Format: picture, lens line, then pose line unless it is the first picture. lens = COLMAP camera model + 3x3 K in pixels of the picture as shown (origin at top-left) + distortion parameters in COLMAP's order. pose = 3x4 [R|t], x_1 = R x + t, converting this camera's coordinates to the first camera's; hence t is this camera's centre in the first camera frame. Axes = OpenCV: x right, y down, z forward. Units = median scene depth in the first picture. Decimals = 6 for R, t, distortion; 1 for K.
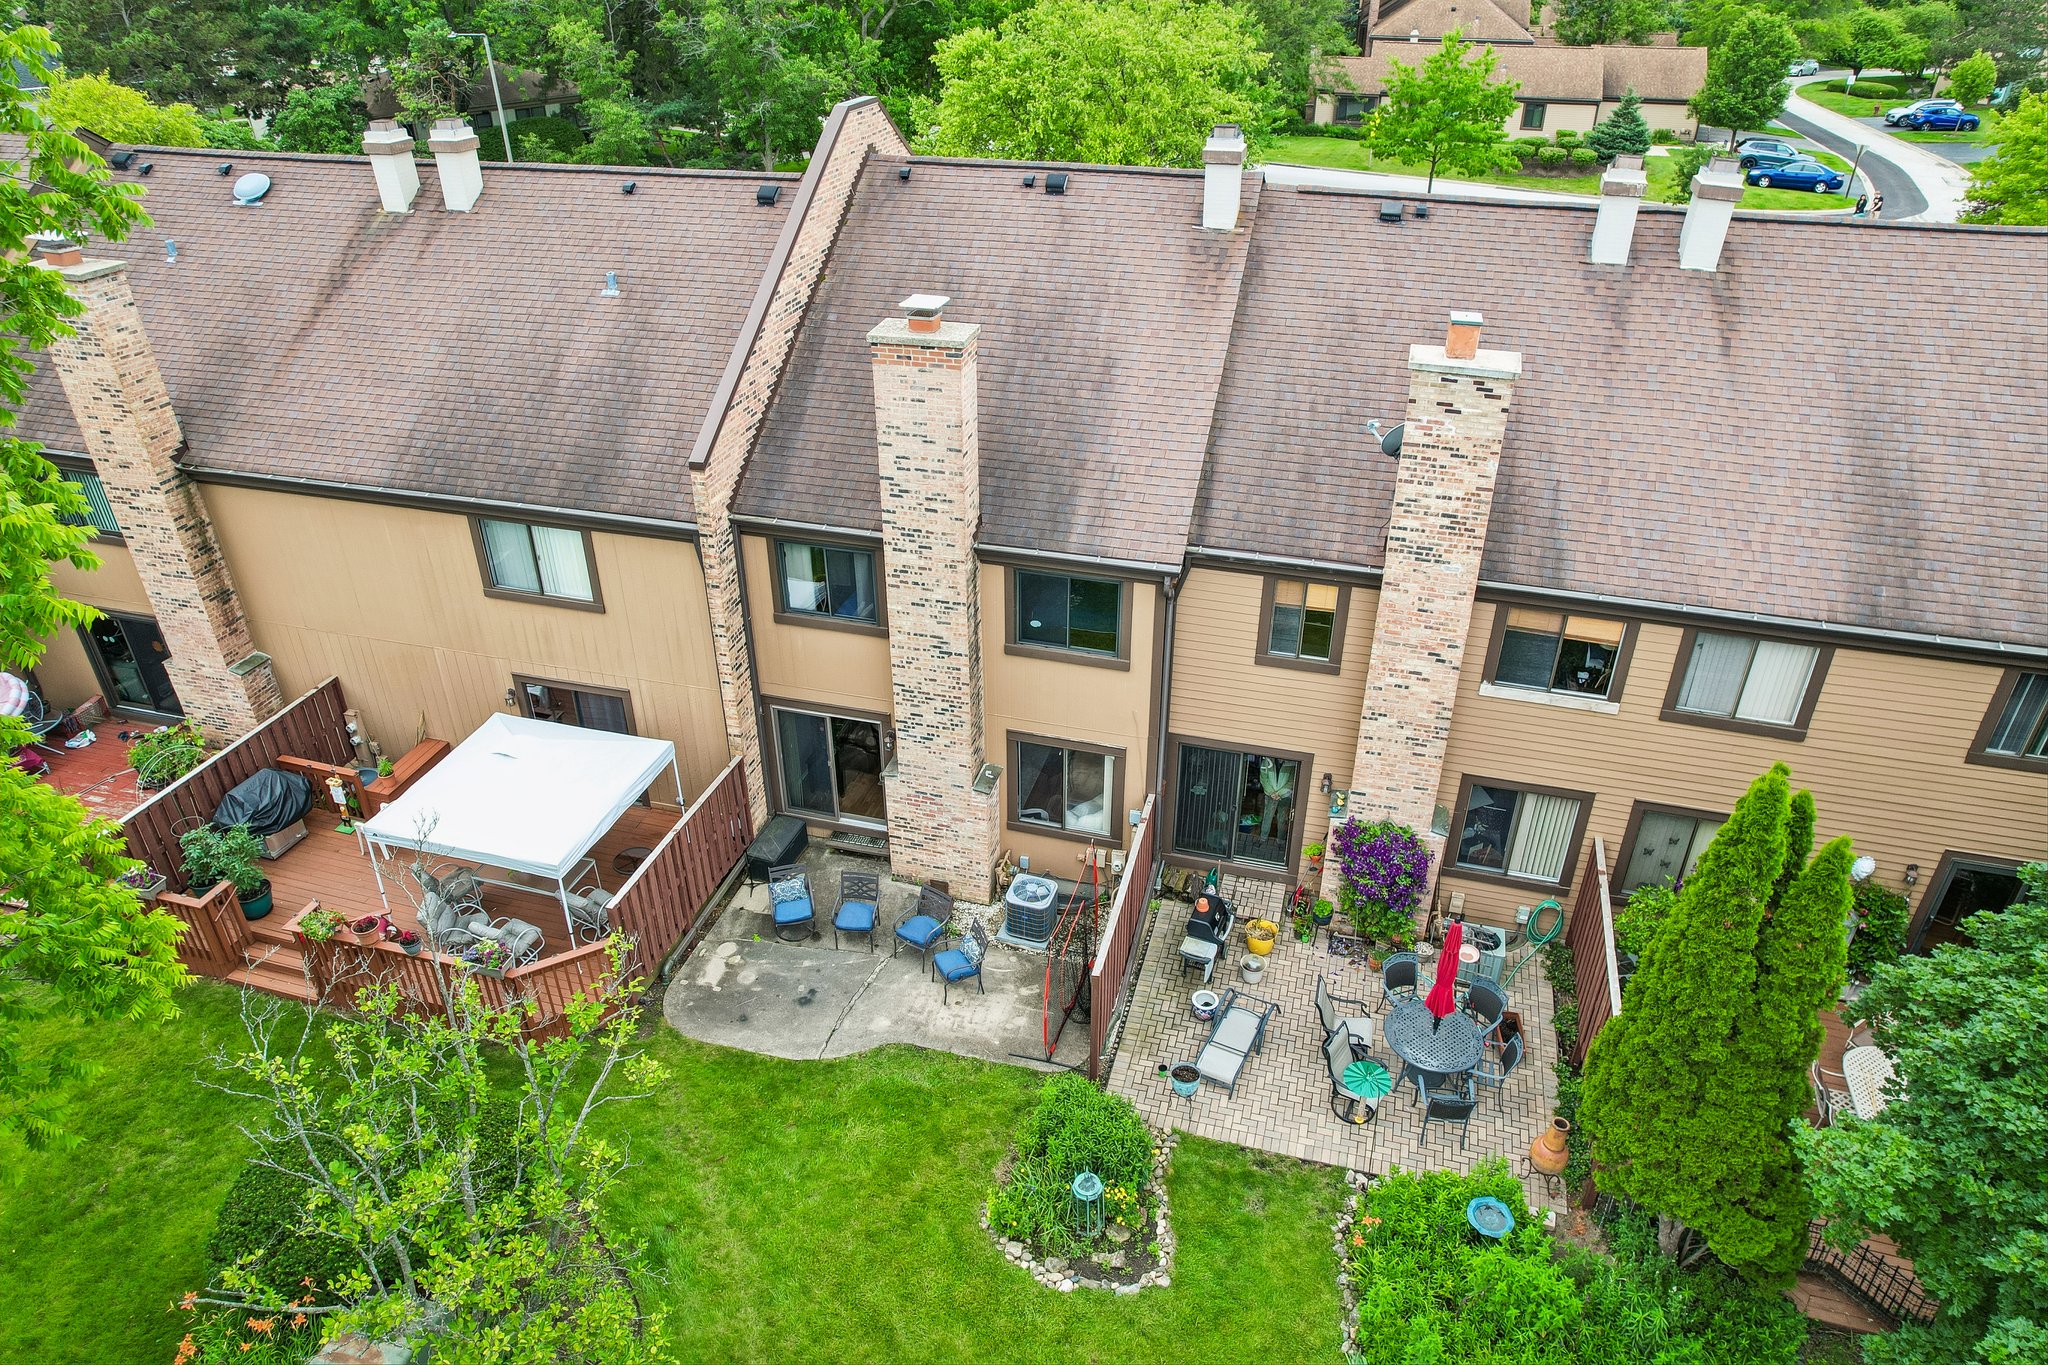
lens RADIAL K [[1309.0, 0, 1024.0], [0, 1309.0, 682.5], [0, 0, 1]] dist [-0.075624, 0.058912]
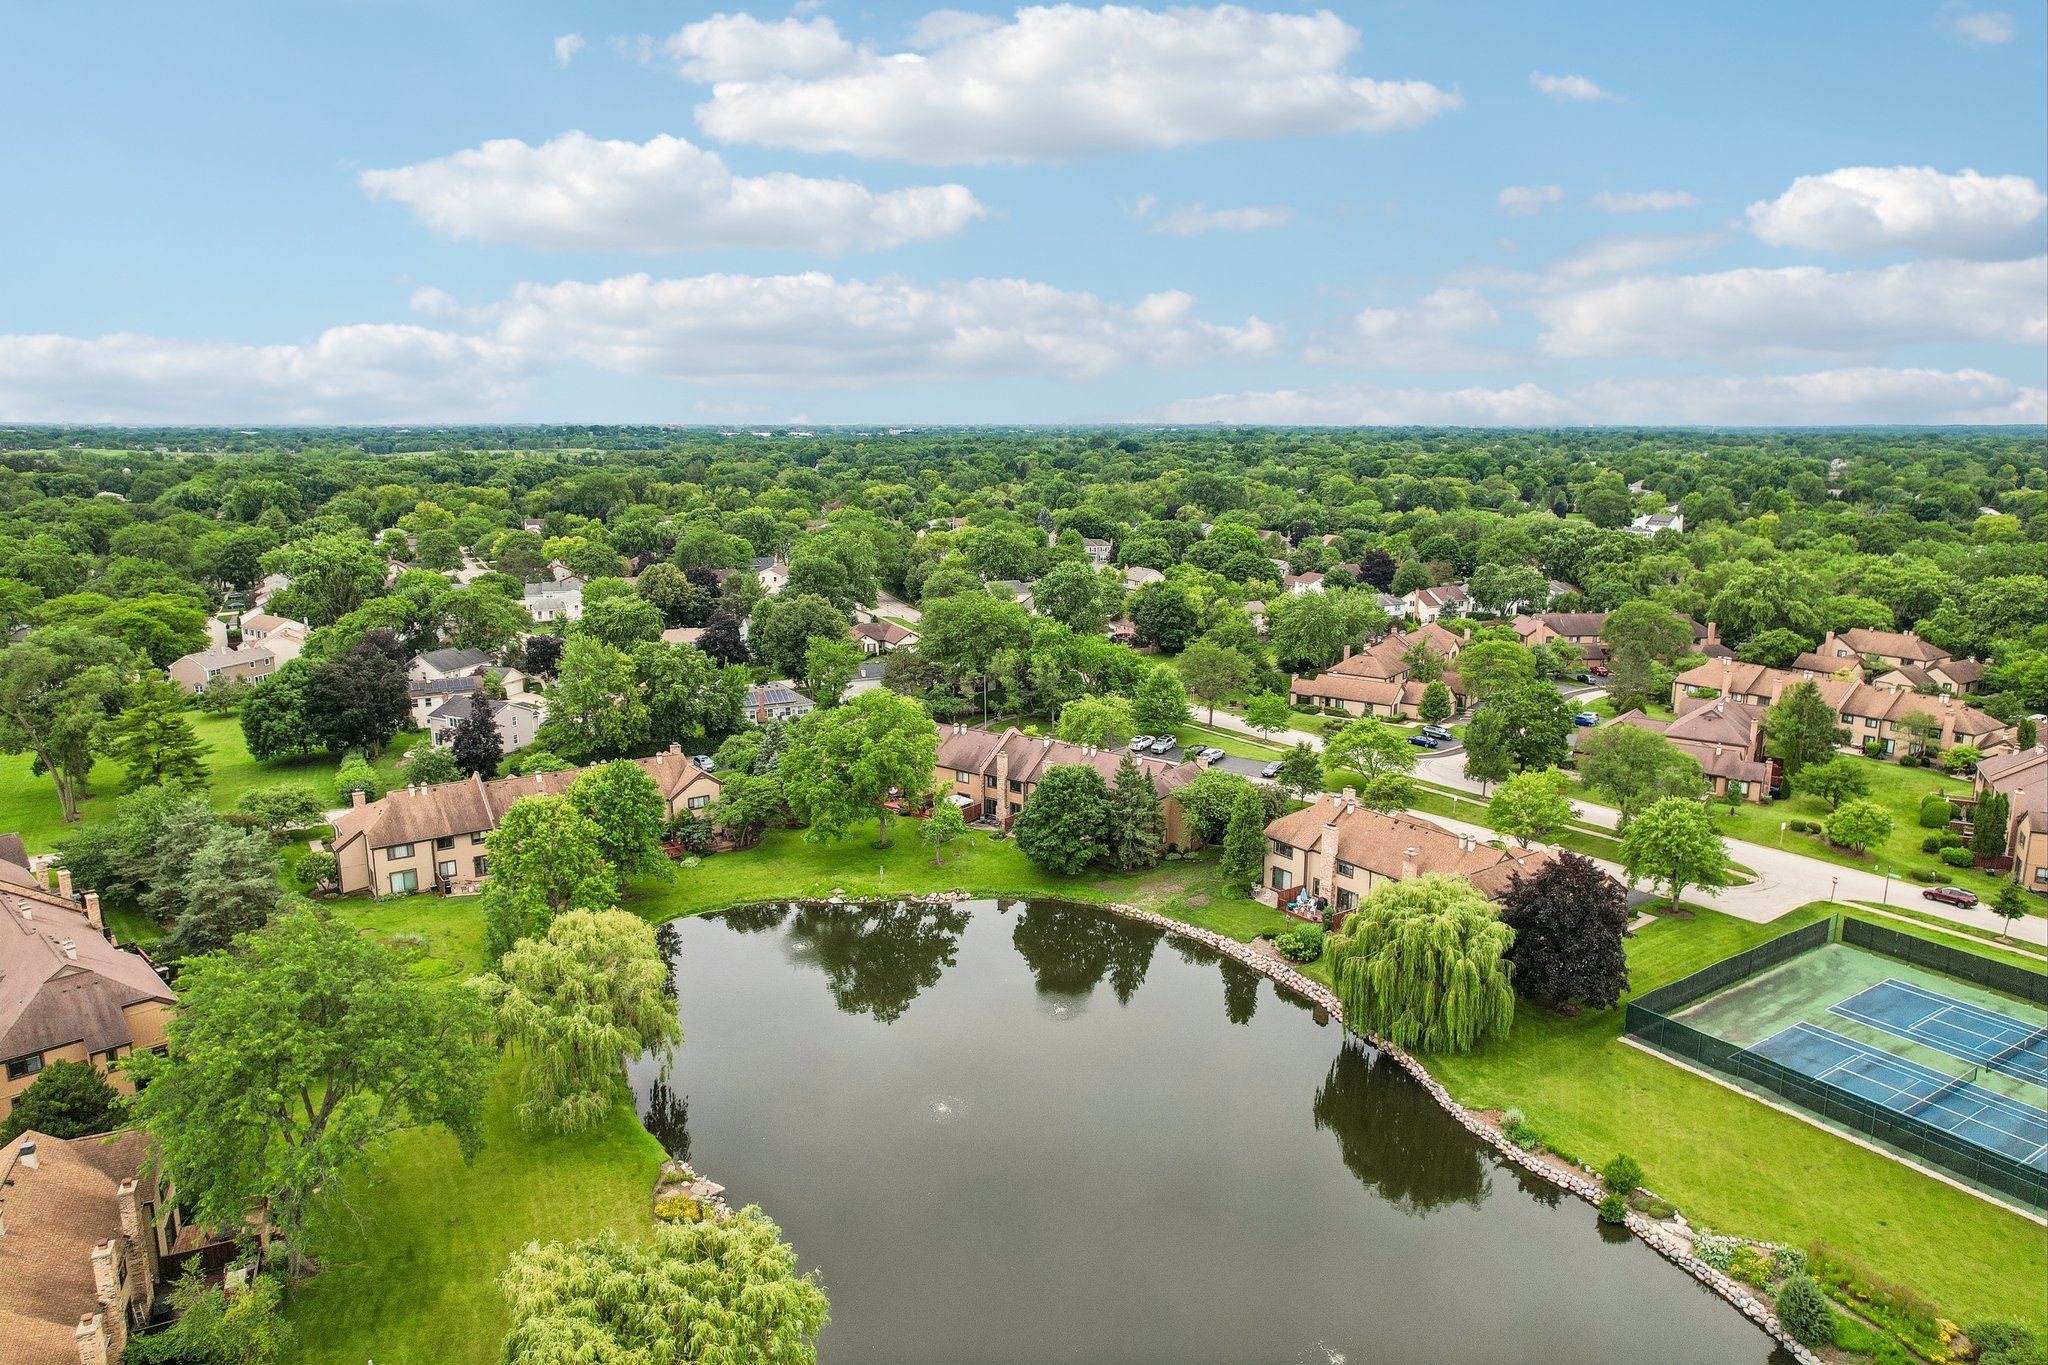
lens RADIAL K [[1309.0, 0, 1024.0], [0, 1309.0, 682.5], [0, 0, 1]] dist [-0.075624, 0.058912]
pose [[0.931540, 0.079768, -0.354782, 3.075708], [-0.191337, 0.937185, -0.291675, 1.800713], [0.309230, 0.339590, 0.888288, -6.890611]]
